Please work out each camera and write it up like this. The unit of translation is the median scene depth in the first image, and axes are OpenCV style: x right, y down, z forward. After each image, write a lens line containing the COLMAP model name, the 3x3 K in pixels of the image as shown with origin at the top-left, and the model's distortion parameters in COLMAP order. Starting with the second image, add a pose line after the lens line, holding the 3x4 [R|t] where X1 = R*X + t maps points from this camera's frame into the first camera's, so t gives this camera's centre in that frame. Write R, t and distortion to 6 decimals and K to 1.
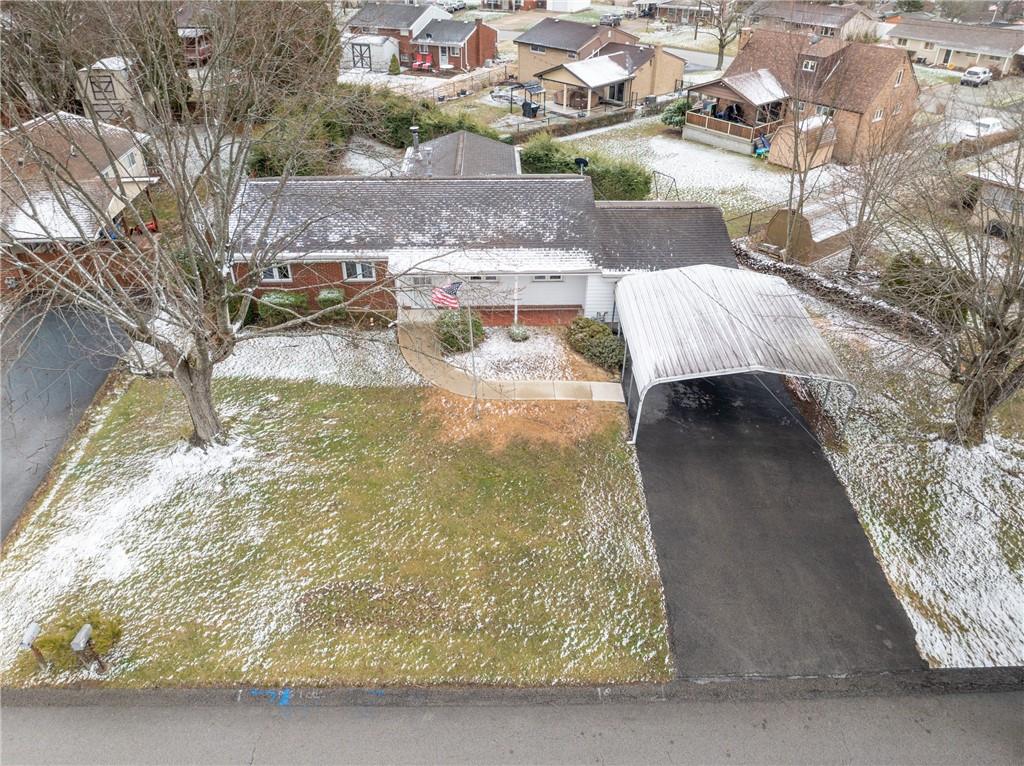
lens RADIAL K [[735.2, 0, 500.8], [0, 735.2, 345.7], [0, 0, 1]] dist [-0.037199, 0.006854]
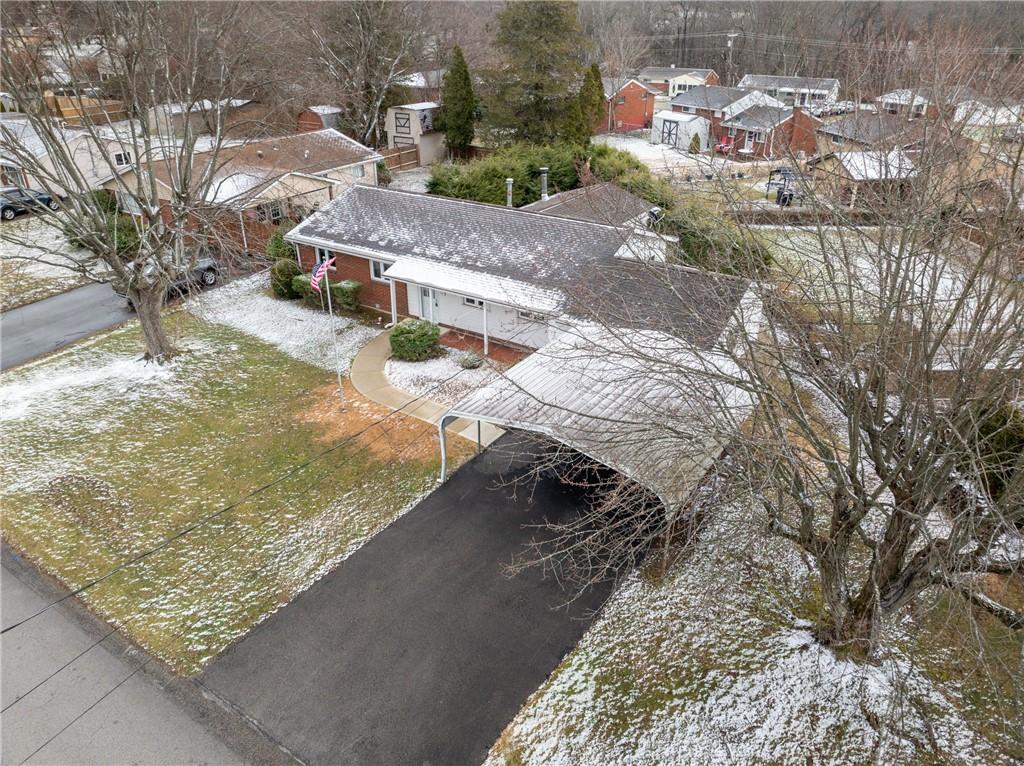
lens RADIAL K [[713.8, 0, 512.0], [0, 713.8, 383.0], [0, 0, 1]] dist [-0.041474, 0.000289]
pose [[0.827149, 0.262158, -0.497090, 0.604004], [-0.298436, 0.954406, 0.006747, -0.012541], [0.476194, 0.142769, 0.867673, 0.252058]]
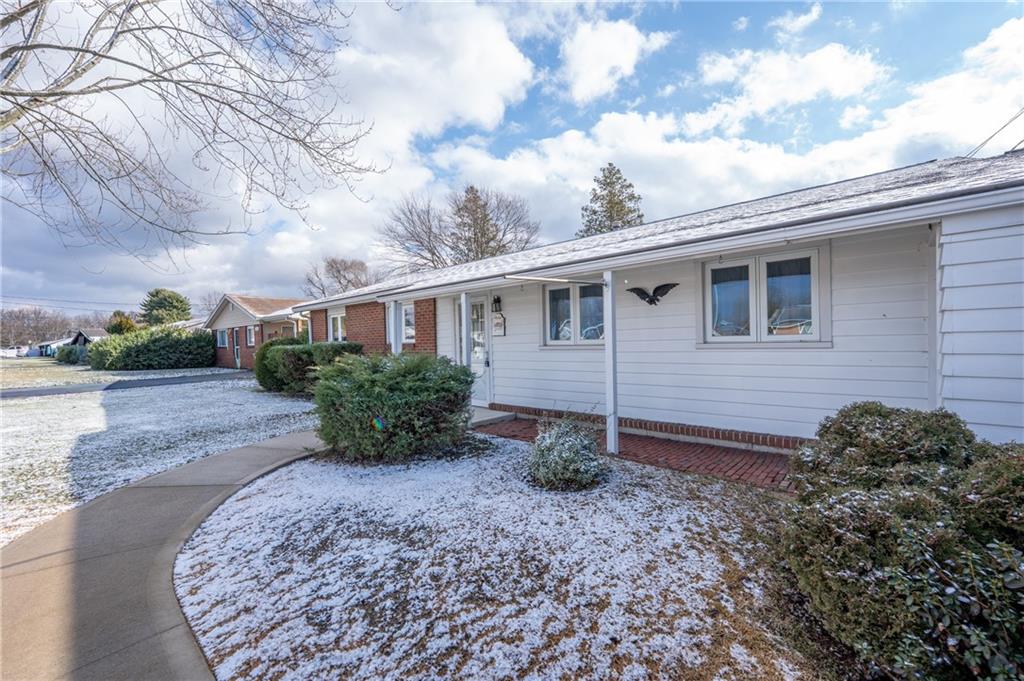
lens RADIAL K [[416.2, 0, 512.0], [0, 416.2, 340.5], [0, 0, 1]] dist [-0.000211, -0.000037]
pose [[0.727155, -0.017006, -0.686262, 0.124647], [-0.342946, 0.857005, -0.384618, 0.010406], [0.594671, 0.515028, 0.617343, 0.986407]]
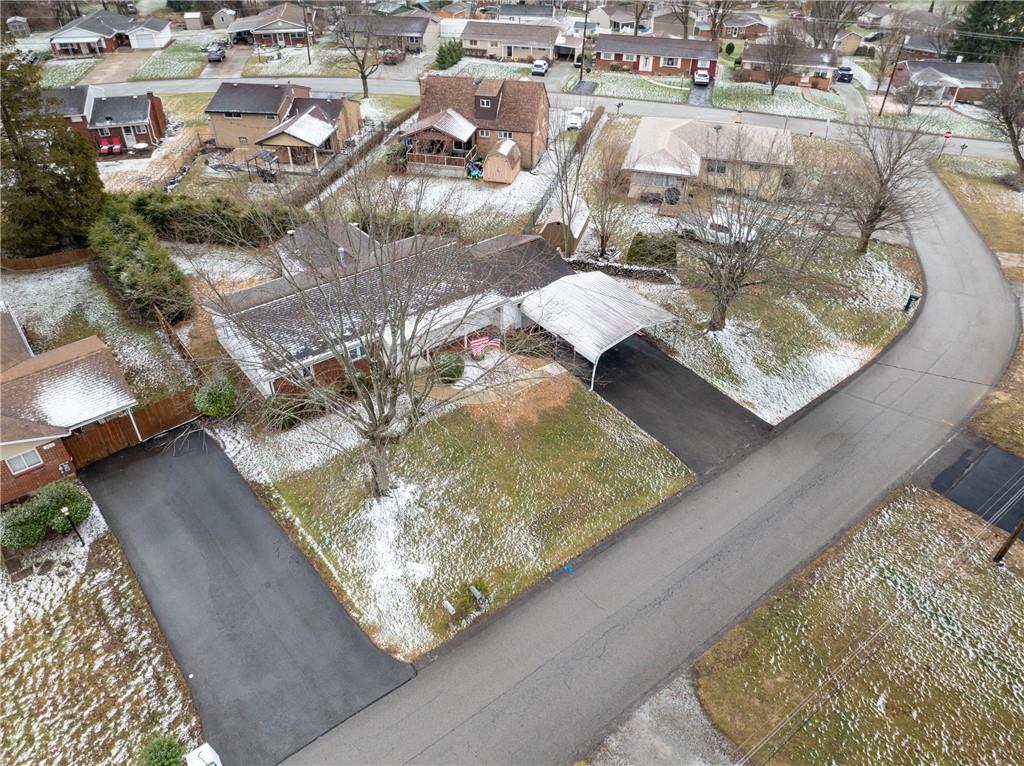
lens RADIAL K [[730.2, 0, 512.0], [0, 730.2, 383.0], [0, 0, 1]] dist [-0.030445, 0.009129]
pose [[0.799739, -0.356541, 0.483007, -0.749225], [0.314969, 0.934111, 0.168023, -0.217903], [-0.511089, 0.017758, 0.859345, -0.369874]]
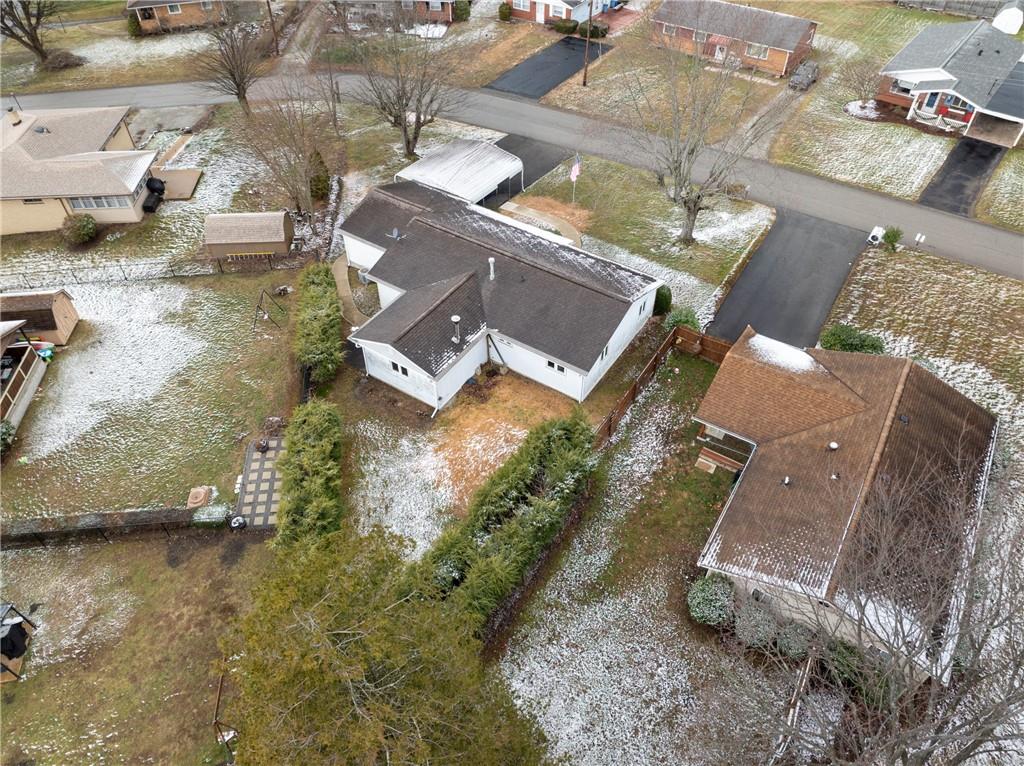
lens RADIAL K [[713.8, 0, 512.0], [0, 713.8, 383.0], [0, 0, 1]] dist [-0.041474, 0.000289]
pose [[-0.824102, -0.404076, 0.396962, -0.899917], [0.300332, 0.282487, 0.911045, -1.690710], [-0.480267, 0.870014, -0.111441, 1.695745]]
